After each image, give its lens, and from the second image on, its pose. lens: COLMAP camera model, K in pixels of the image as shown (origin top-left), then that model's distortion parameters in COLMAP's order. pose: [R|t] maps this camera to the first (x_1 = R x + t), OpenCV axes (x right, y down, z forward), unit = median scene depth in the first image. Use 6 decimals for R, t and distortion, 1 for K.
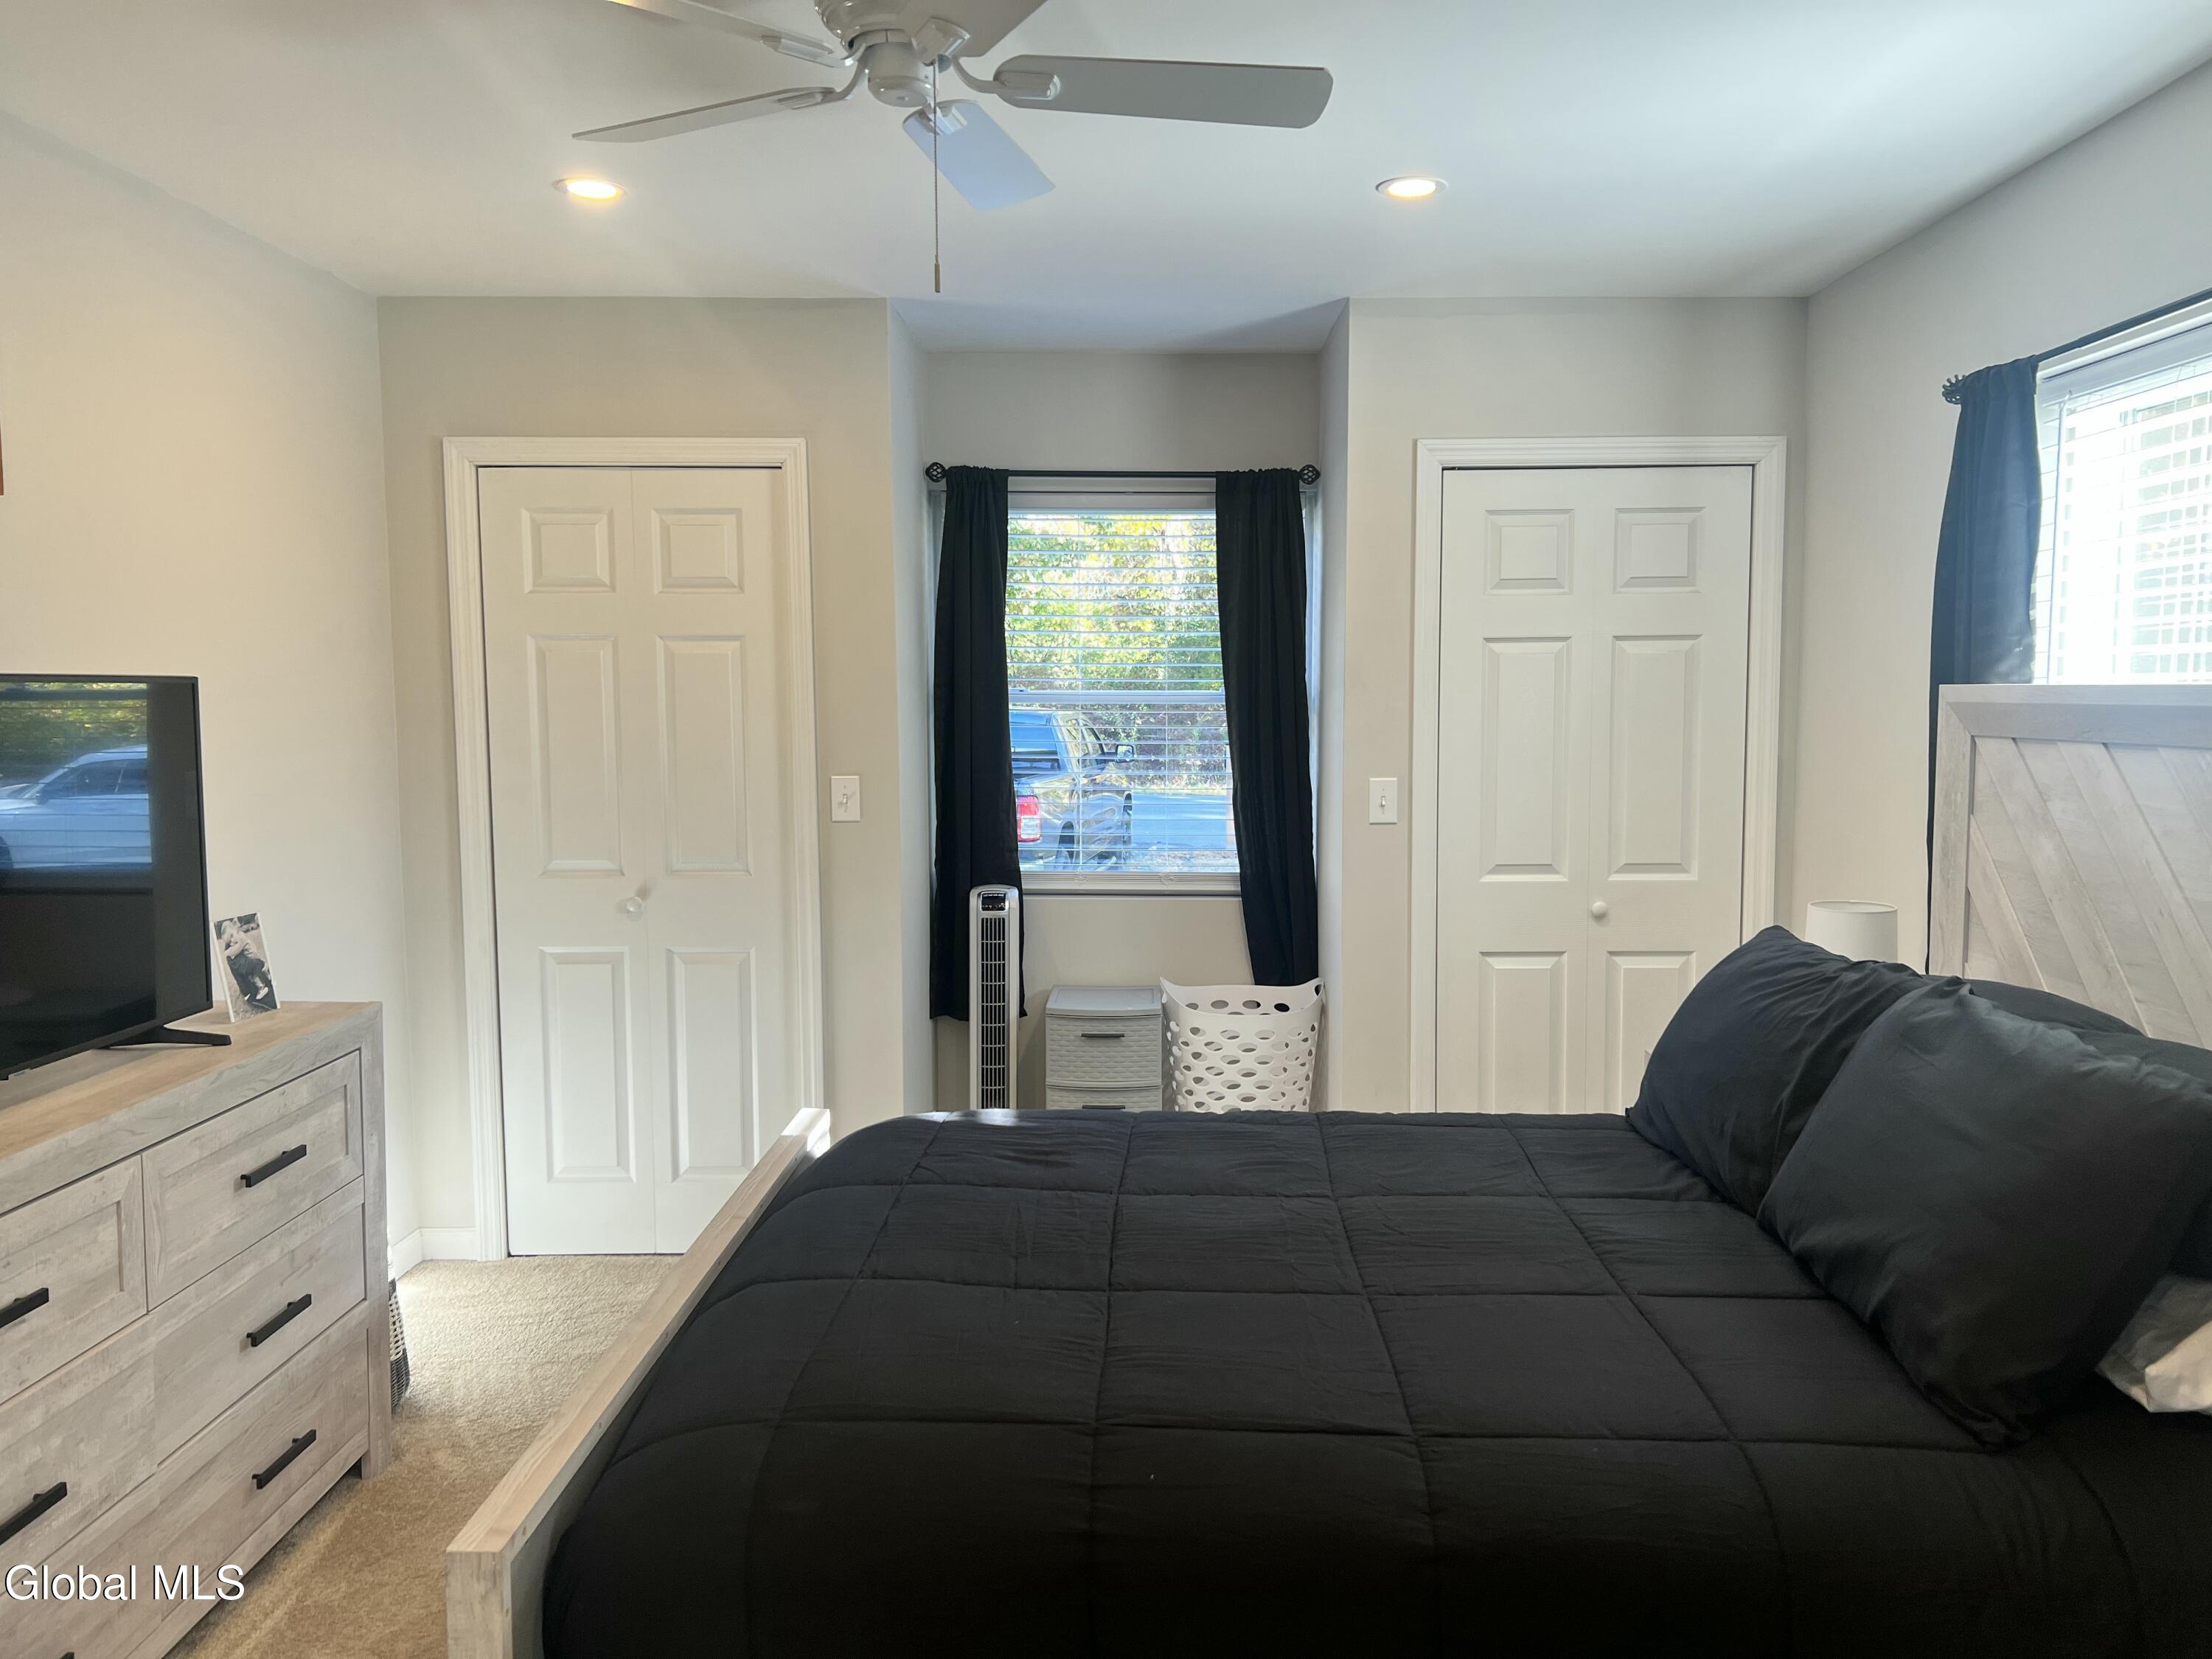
lens RADIAL K [[1678.7, 0, 1112.4], [0, 1678.7, 825.0], [0, 0, 1]] dist [0.073554, -0.077391]
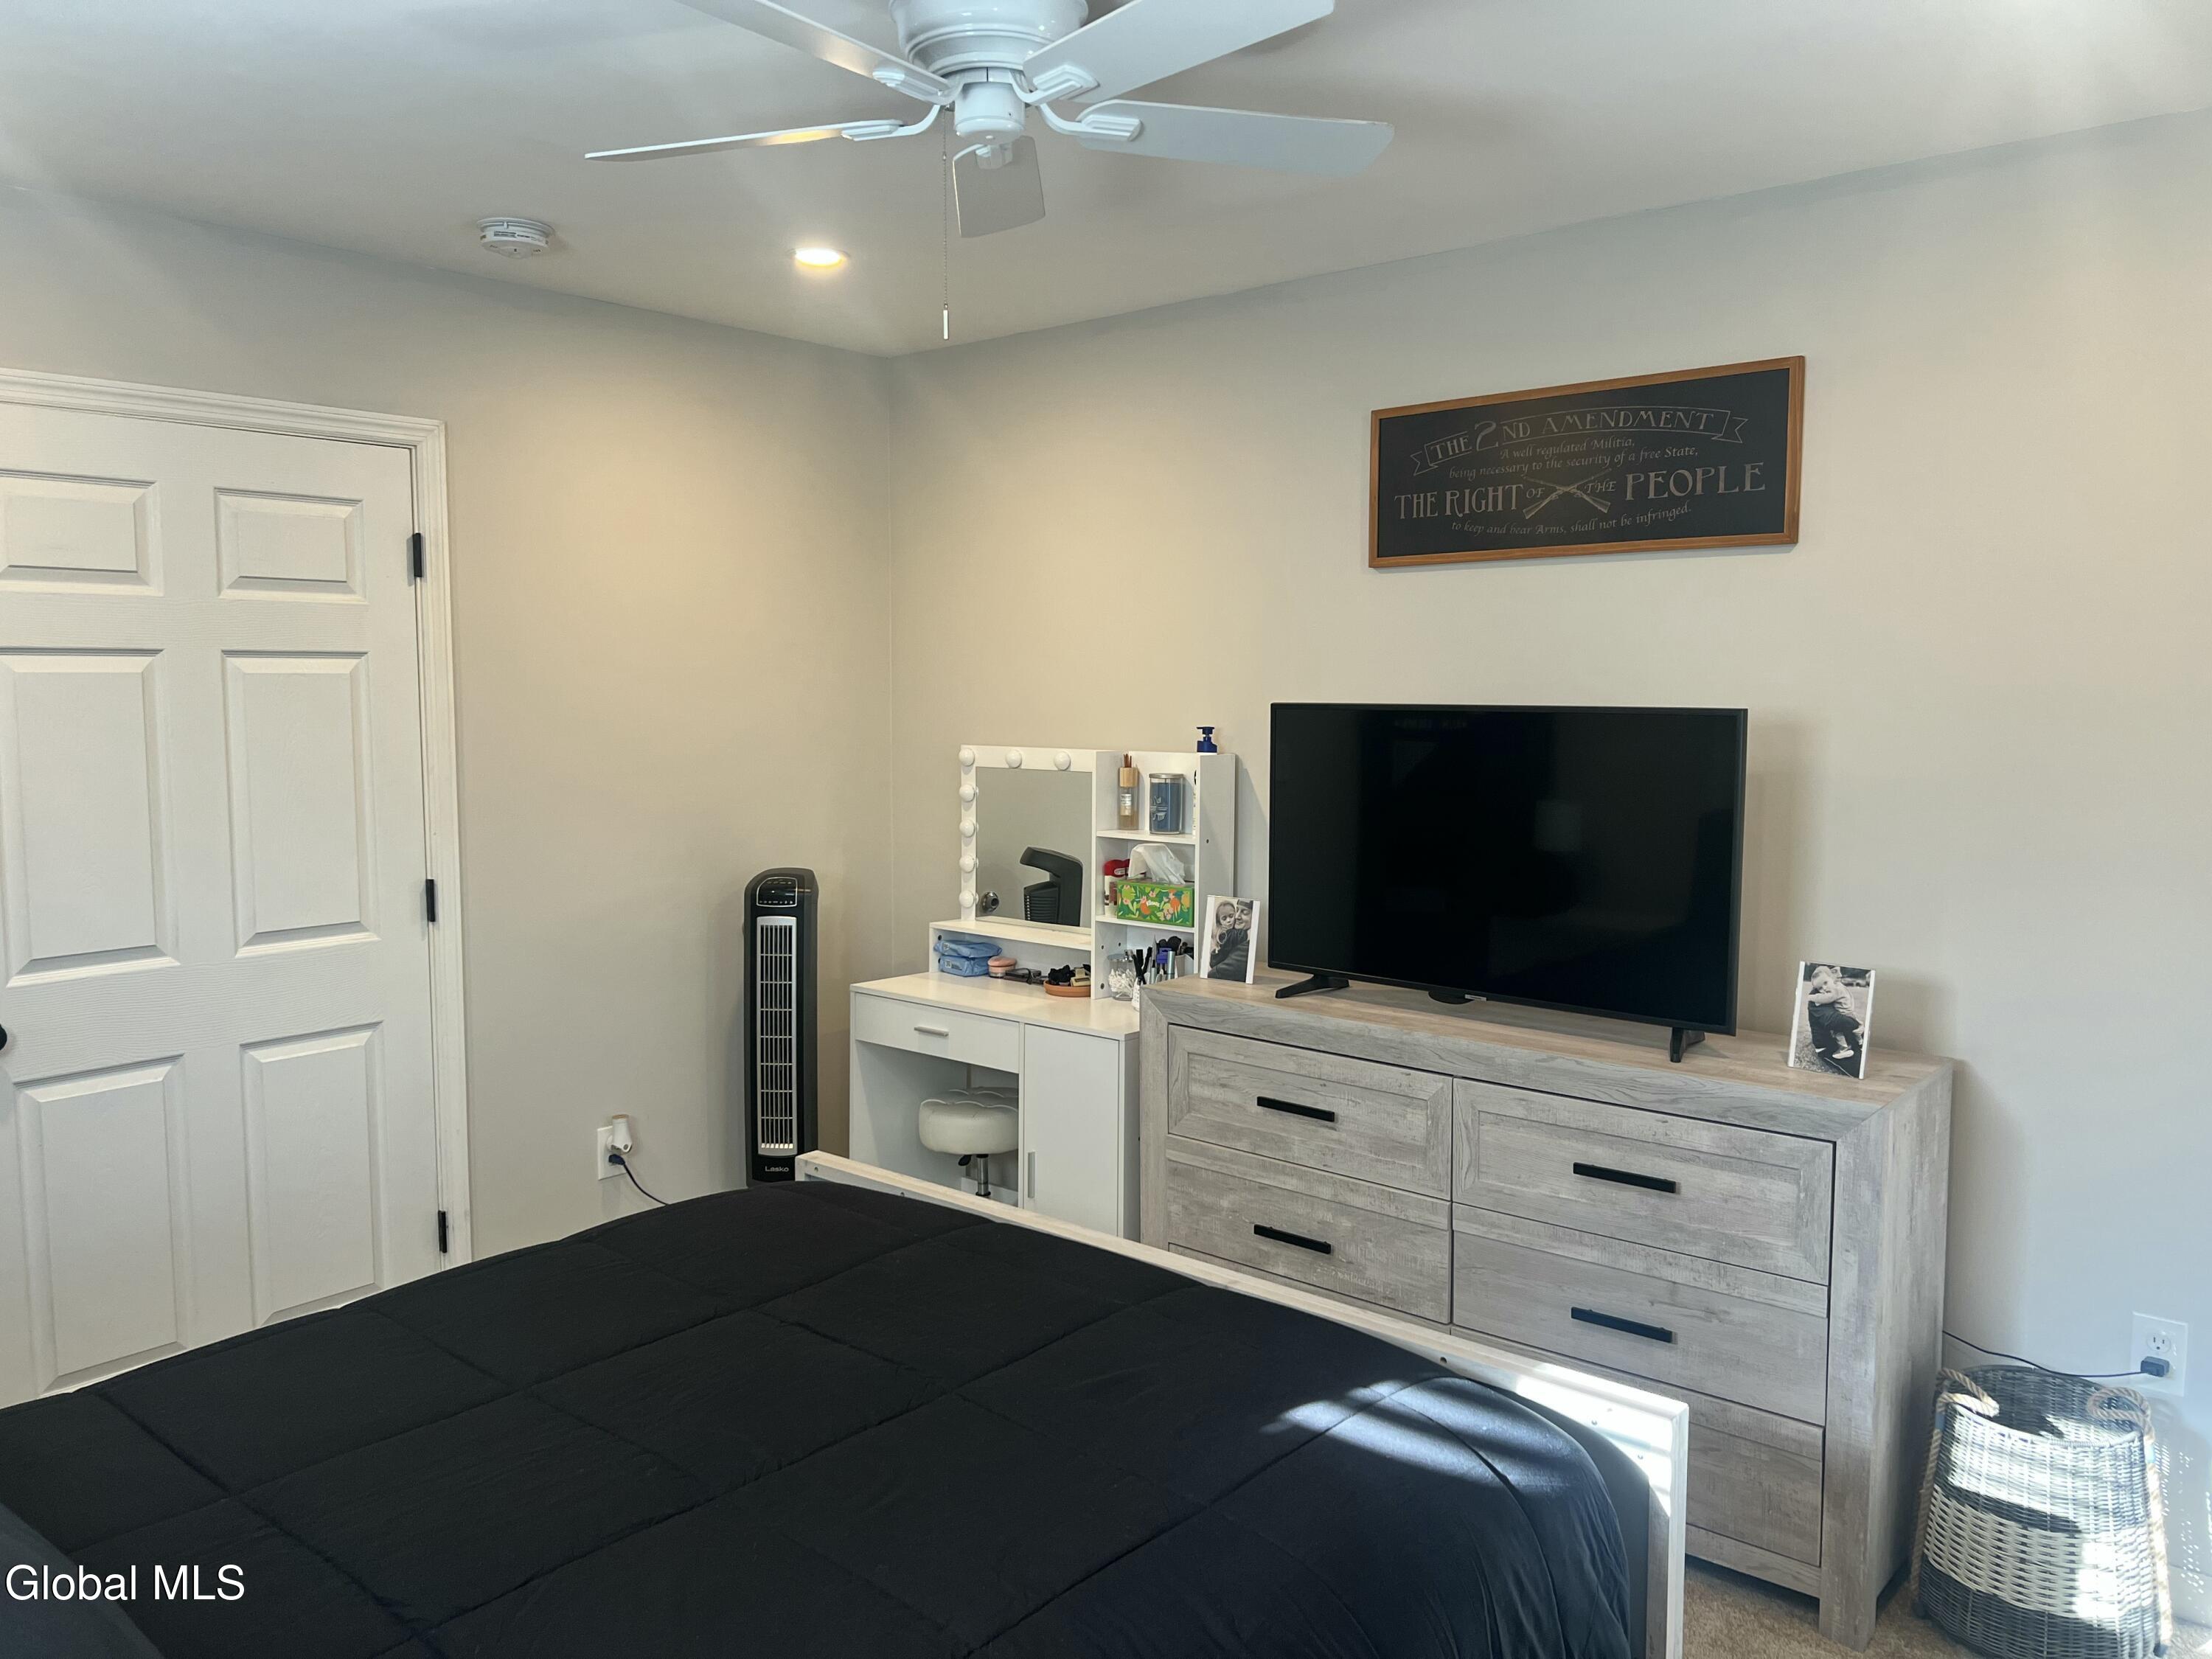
lens RADIAL K [[1678.7, 0, 1114.7], [0, 1678.7, 834.3], [0, 0, 1]] dist [0.073554, -0.077391]
pose [[-0.644382, 0.075703, -0.760948, 0.457075], [-0.058294, 0.987329, 0.147588, -0.134926], [0.762479, 0.139462, -0.631804, 1.304696]]
